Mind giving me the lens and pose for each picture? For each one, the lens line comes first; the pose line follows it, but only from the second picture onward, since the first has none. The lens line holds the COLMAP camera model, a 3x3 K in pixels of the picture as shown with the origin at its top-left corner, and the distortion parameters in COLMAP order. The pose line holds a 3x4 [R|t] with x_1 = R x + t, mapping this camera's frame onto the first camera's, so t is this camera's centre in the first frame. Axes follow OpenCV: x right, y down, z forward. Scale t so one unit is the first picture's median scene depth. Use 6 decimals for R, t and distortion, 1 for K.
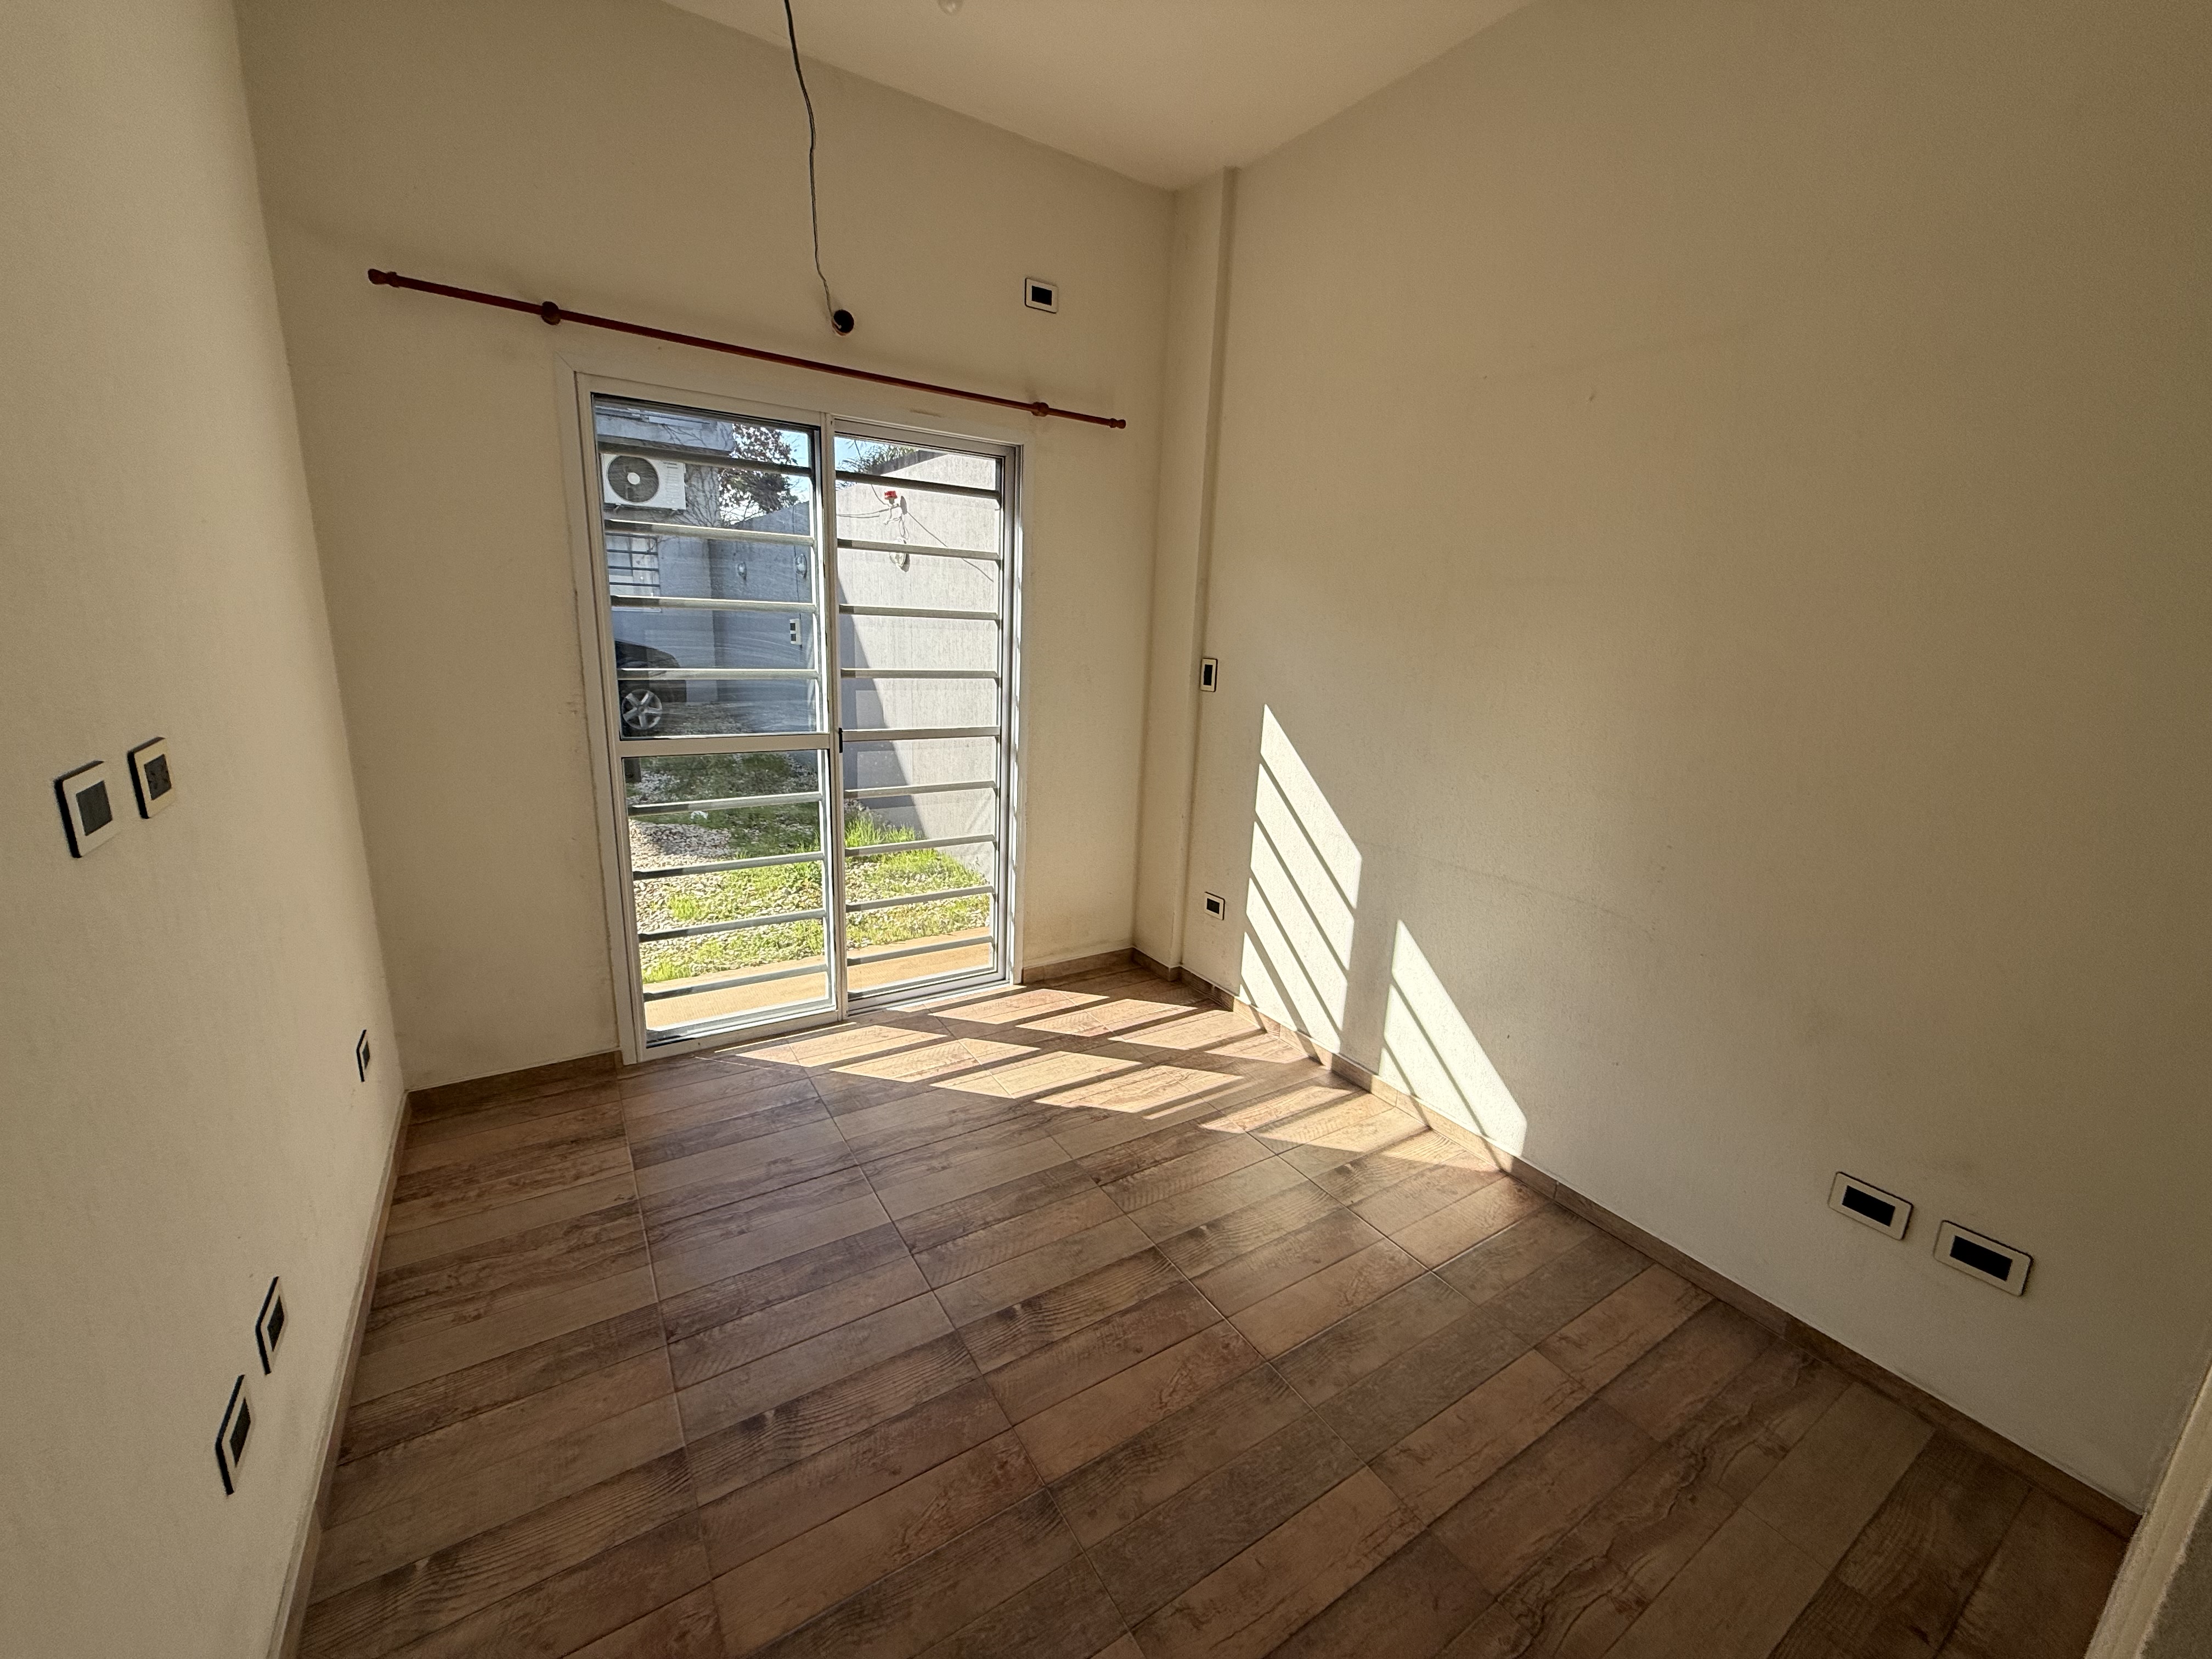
lens RADIAL K [[879.0, 0, 1096.9], [0, 879.0, 845.5], [0, 0, 1]] dist [0.012400, 0.000330]
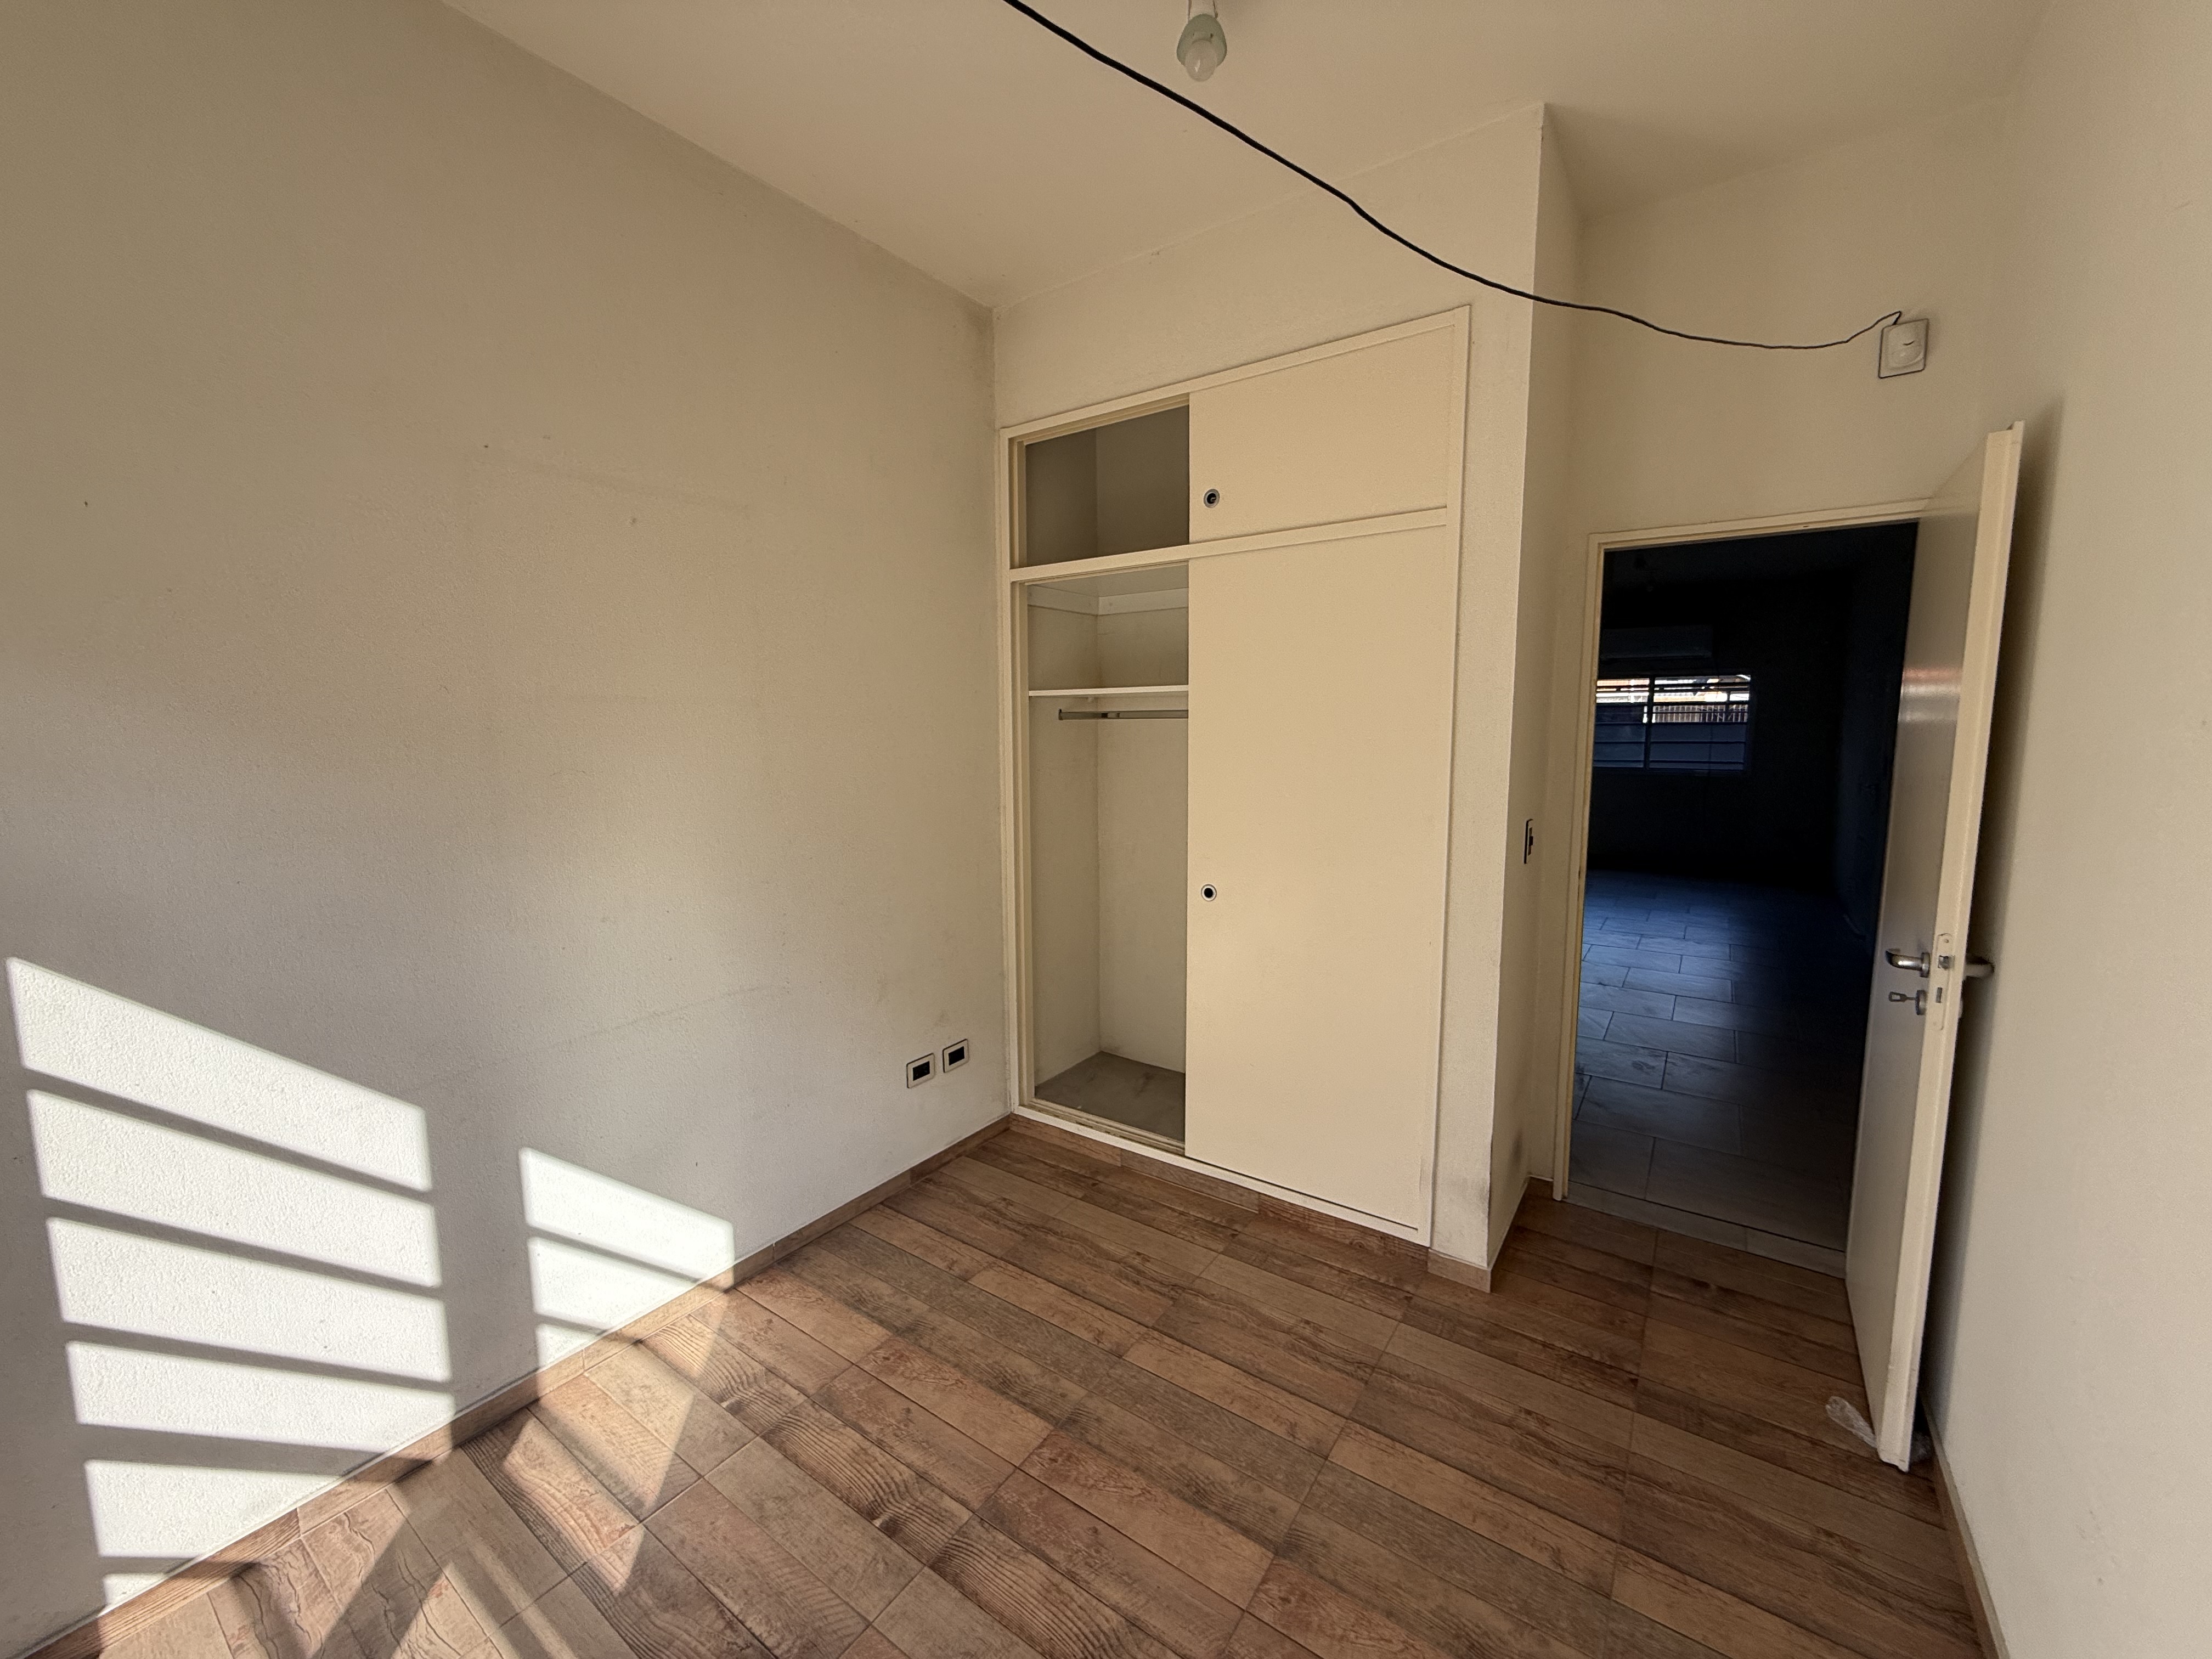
lens RADIAL K [[879.0, 0, 1102.6], [0, 879.0, 793.4], [0, 0, 1]] dist [0.012400, 0.000330]
pose [[-0.373077, -0.123581, 0.919533, -0.607134], [0.220203, 0.950977, 0.217149, -0.317671], [-0.901290, 0.283498, -0.327575, 0.897959]]
